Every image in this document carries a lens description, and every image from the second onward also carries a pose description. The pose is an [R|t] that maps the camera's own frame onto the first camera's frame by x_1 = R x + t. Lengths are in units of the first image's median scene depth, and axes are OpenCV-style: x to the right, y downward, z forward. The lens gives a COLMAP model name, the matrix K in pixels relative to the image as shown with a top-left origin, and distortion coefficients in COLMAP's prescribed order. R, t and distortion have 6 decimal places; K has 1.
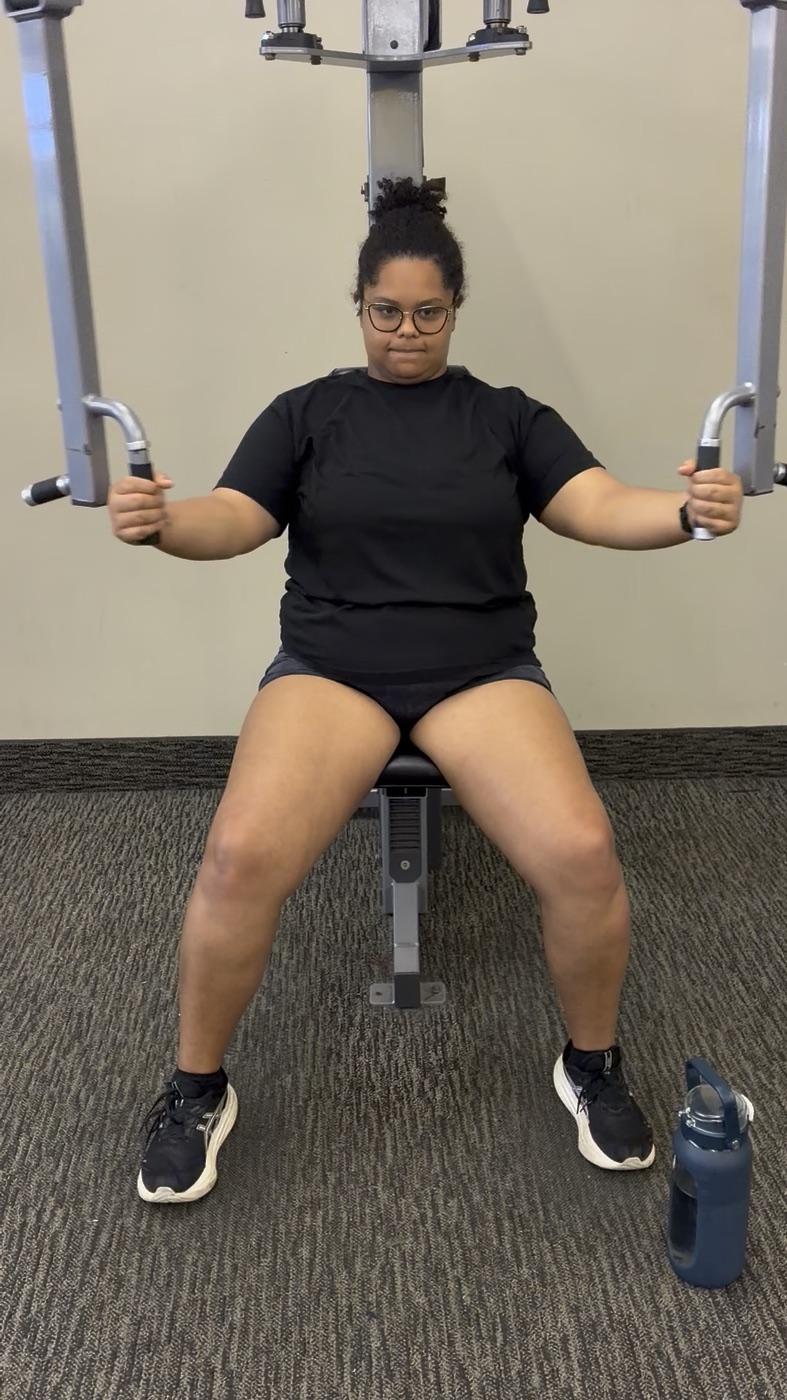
lens RADIAL K [[1179.7, 0, 393.7], [0, 1179.7, 698.9], [0, 0, 1]] dist [-0.004159, 0.020052]
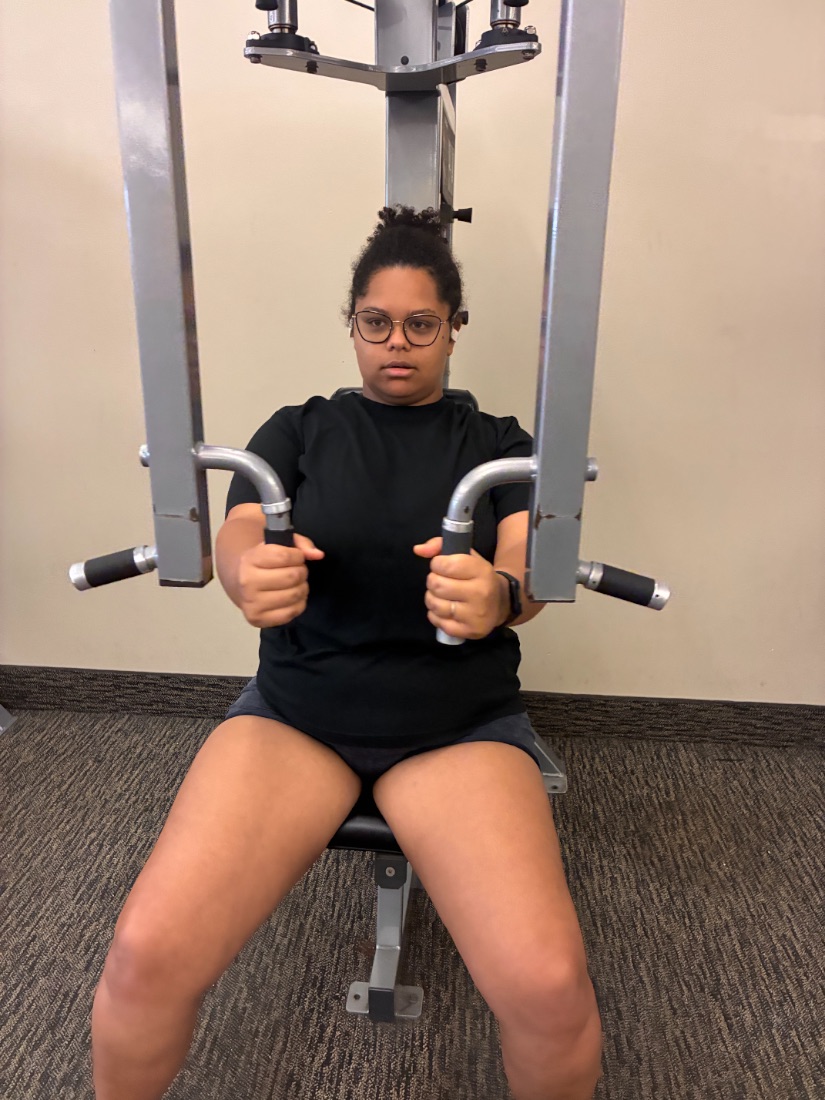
lens RADIAL K [[780.5, 0, 414.1], [0, 780.5, 554.4], [0, 0, 1]] dist [-0.067716, 0.010134]
pose [[0.995021, 0.049855, -0.086295, 0.074329], [-0.052485, 0.998215, -0.028481, -0.112539], [0.084721, 0.032869, 0.995862, 0.343603]]
